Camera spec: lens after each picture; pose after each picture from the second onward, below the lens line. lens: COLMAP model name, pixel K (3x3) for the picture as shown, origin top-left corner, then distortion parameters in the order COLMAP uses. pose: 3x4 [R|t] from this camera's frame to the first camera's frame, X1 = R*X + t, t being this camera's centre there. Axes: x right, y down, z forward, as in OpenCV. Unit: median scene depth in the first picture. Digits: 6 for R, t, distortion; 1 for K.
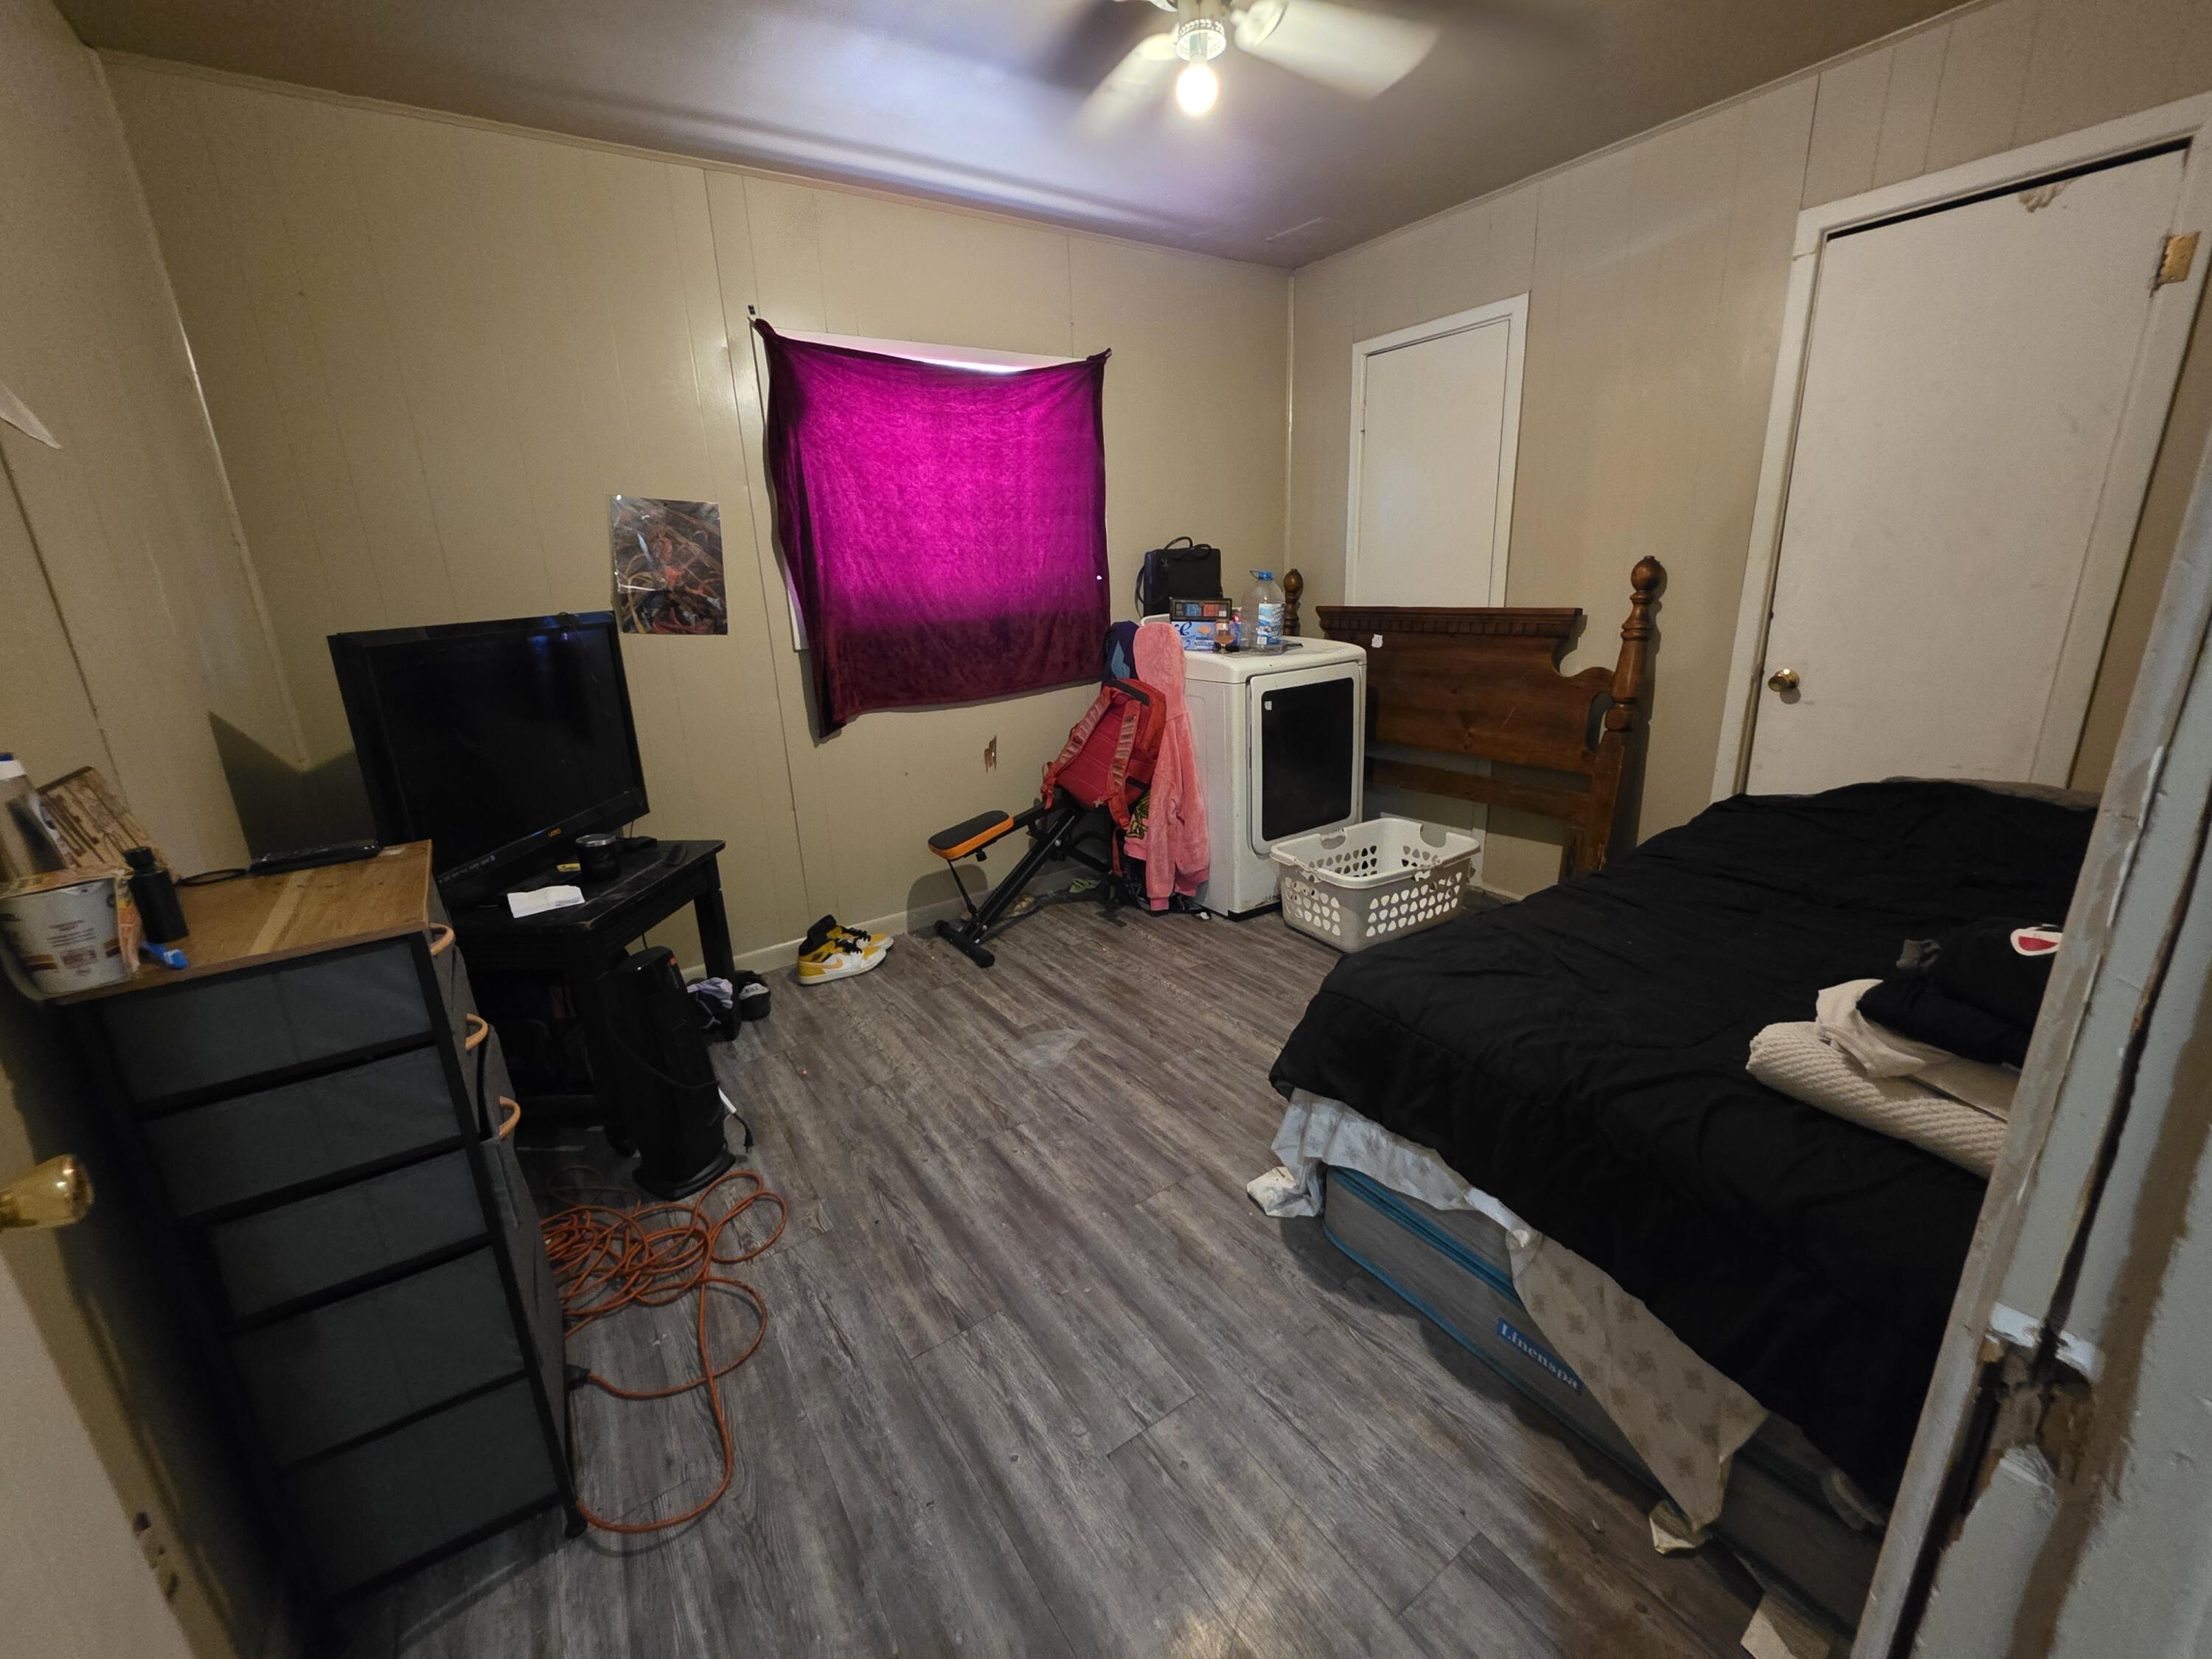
lens RADIAL K [[880.0, 0, 1102.0], [0, 880.0, 816.1], [0, 0, 1]] dist [-0.001644, 0.000036]
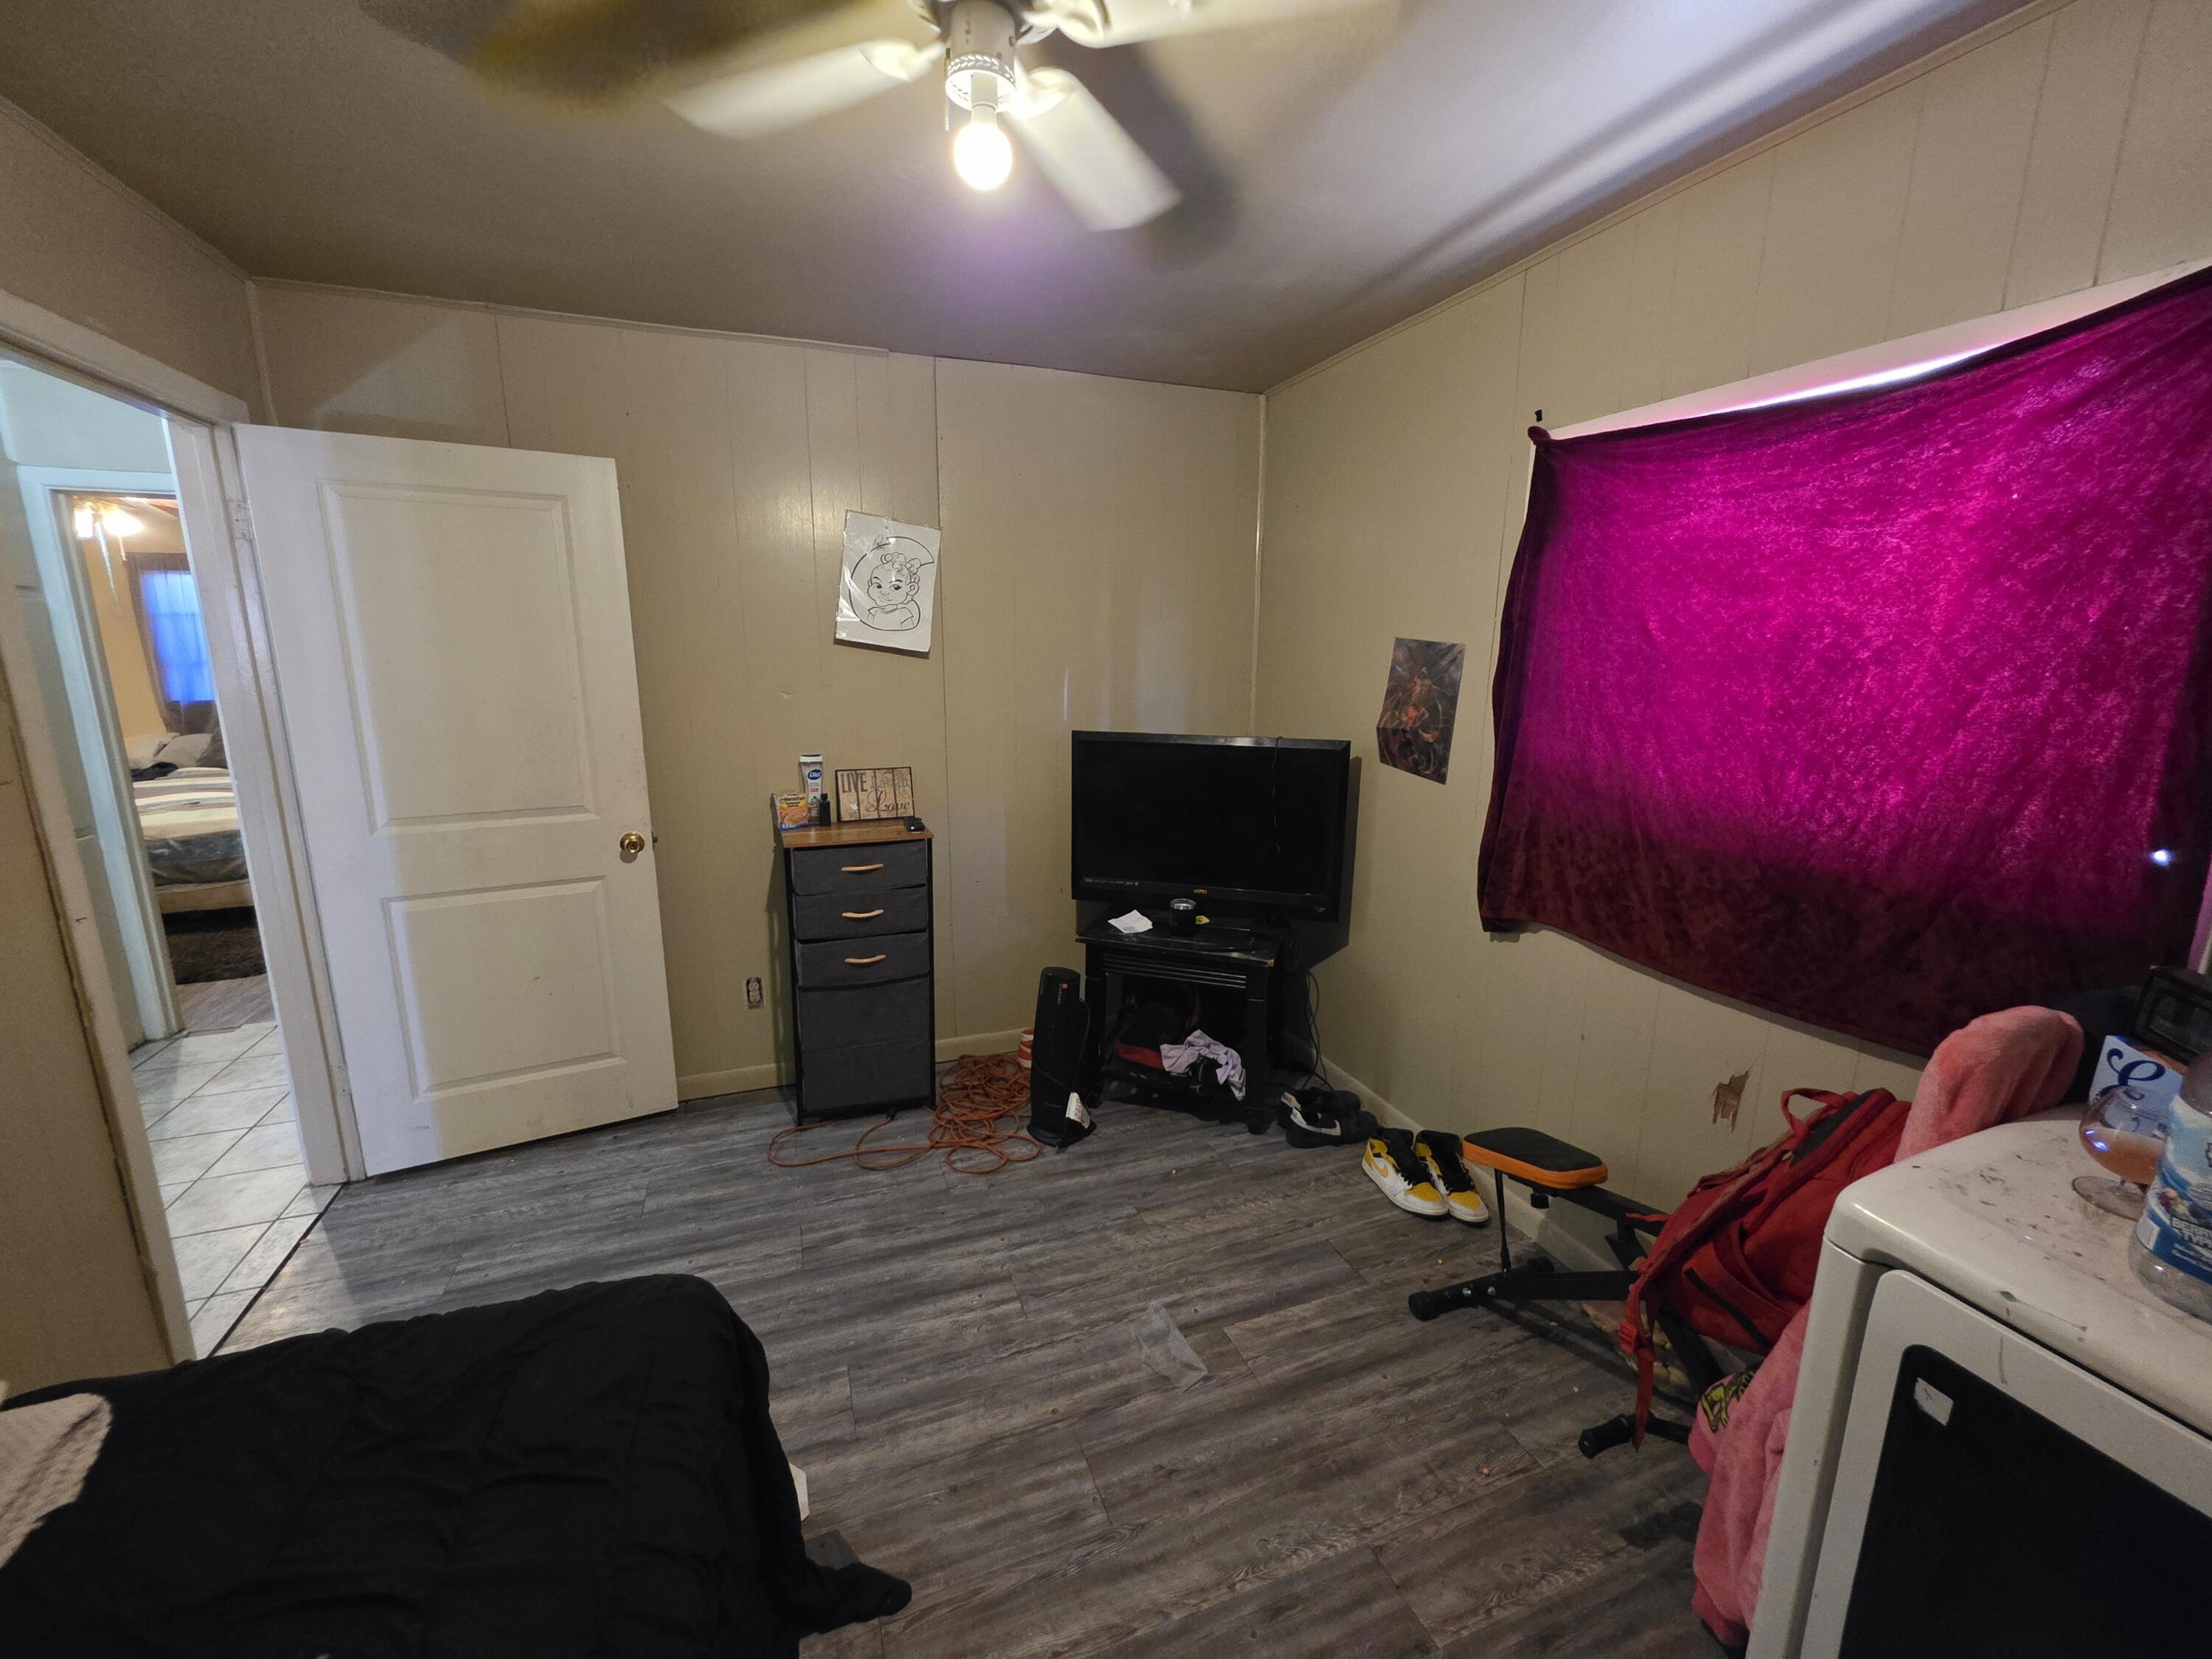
lens RADIAL K [[880.0, 0, 1105.6], [0, 880.0, 829.4], [0, 0, 1]] dist [-0.001644, 0.000036]
pose [[-0.225240, 0.238748, -0.944599, 0.563848], [-0.268179, 0.916869, 0.295687, -0.366627], [0.936668, 0.319922, -0.142488, 0.883371]]
